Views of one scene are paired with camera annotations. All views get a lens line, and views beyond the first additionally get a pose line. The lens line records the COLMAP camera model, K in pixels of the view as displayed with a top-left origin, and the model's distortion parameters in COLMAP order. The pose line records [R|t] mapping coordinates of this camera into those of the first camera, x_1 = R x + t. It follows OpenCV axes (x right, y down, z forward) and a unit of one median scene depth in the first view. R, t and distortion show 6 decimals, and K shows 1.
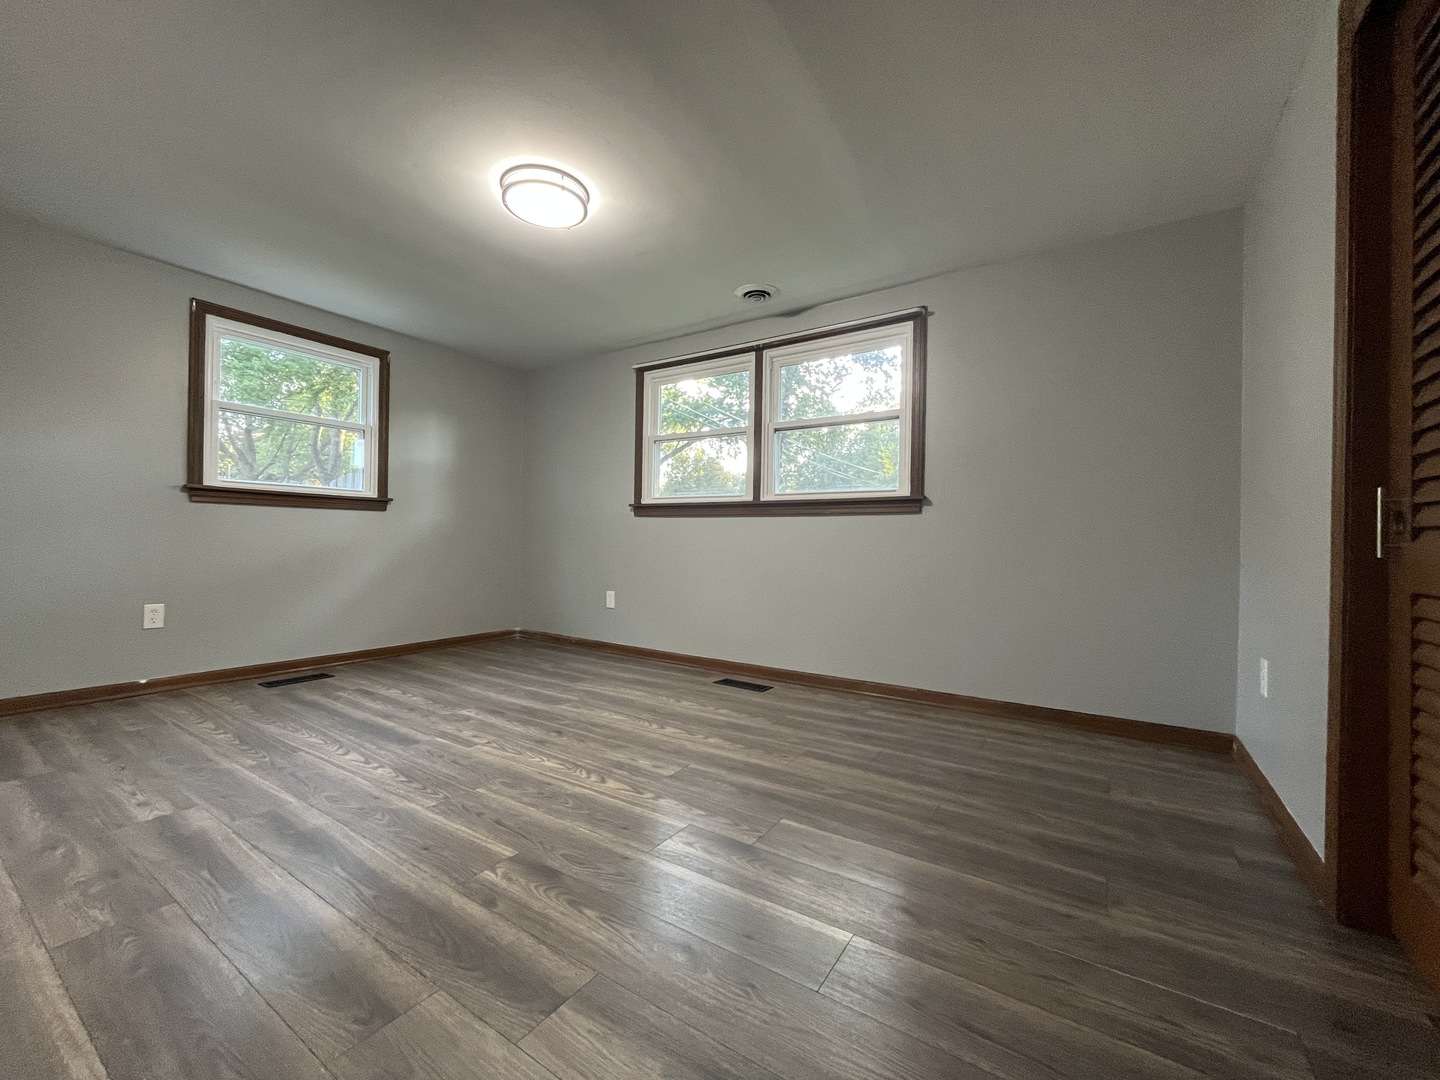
lens RADIAL K [[580.4, 0, 716.6], [0, 580.4, 540.8], [0, 0, 1]] dist [-0.004978, 0.000045]
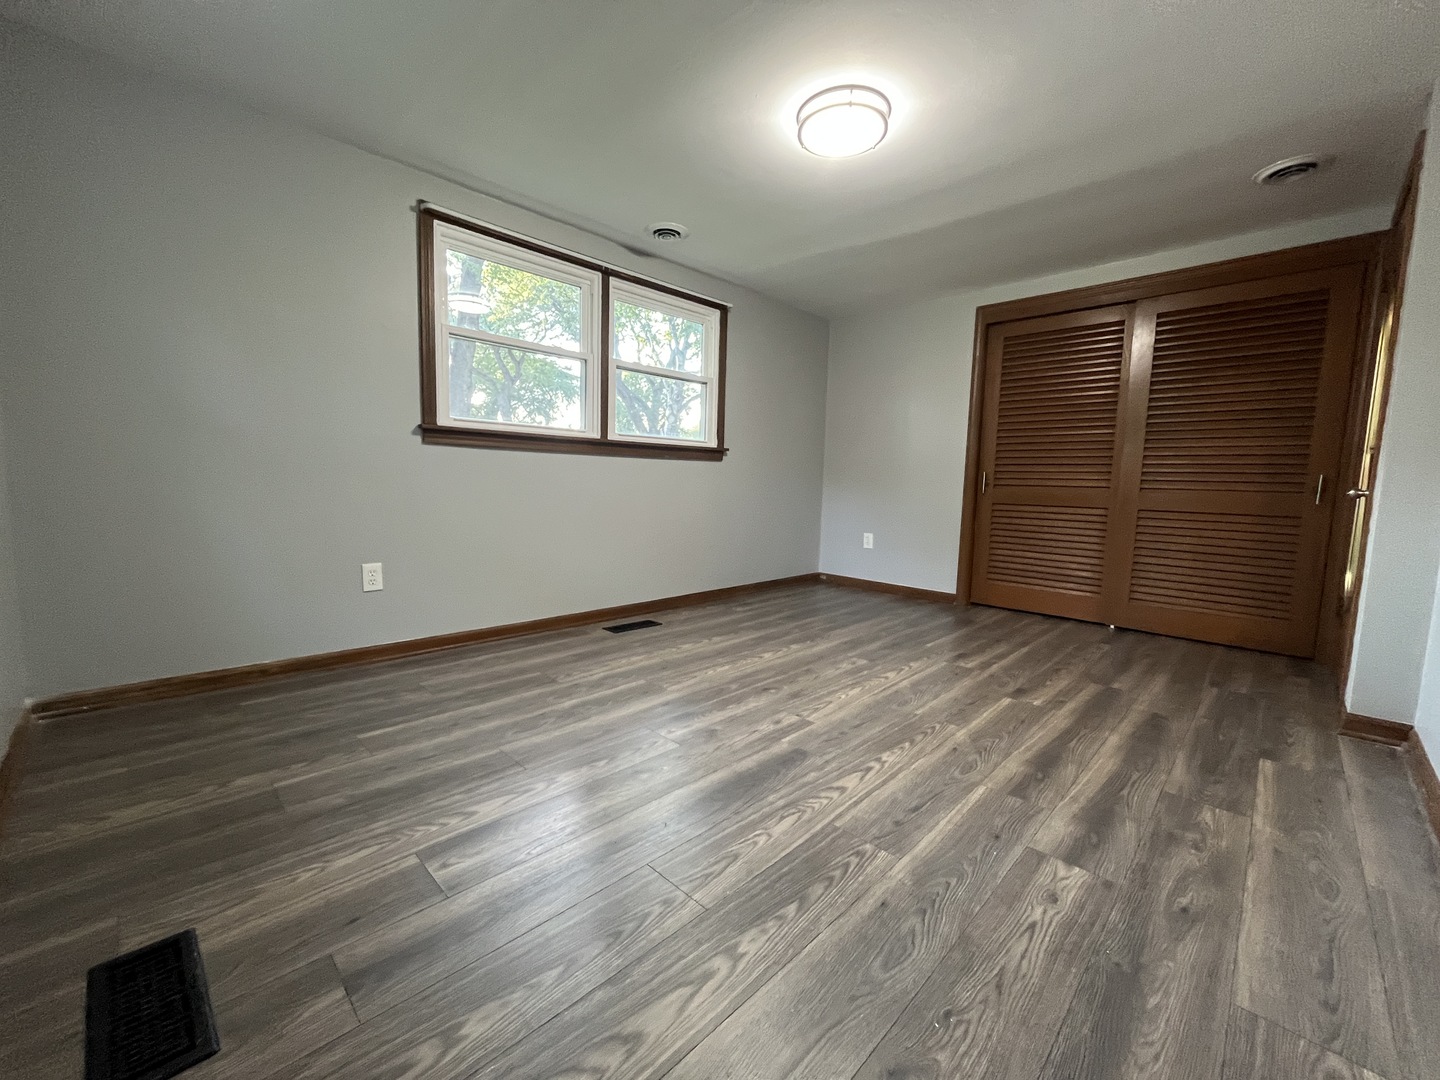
lens RADIAL K [[580.4, 0, 716.6], [0, 580.4, 540.8], [0, 0, 1]] dist [-0.004978, 0.000045]
pose [[0.197953, -0.111604, 0.973837, -1.287652], [-0.021837, 0.992748, 0.118210, -0.030510], [-0.979968, -0.044665, 0.194080, 0.968396]]
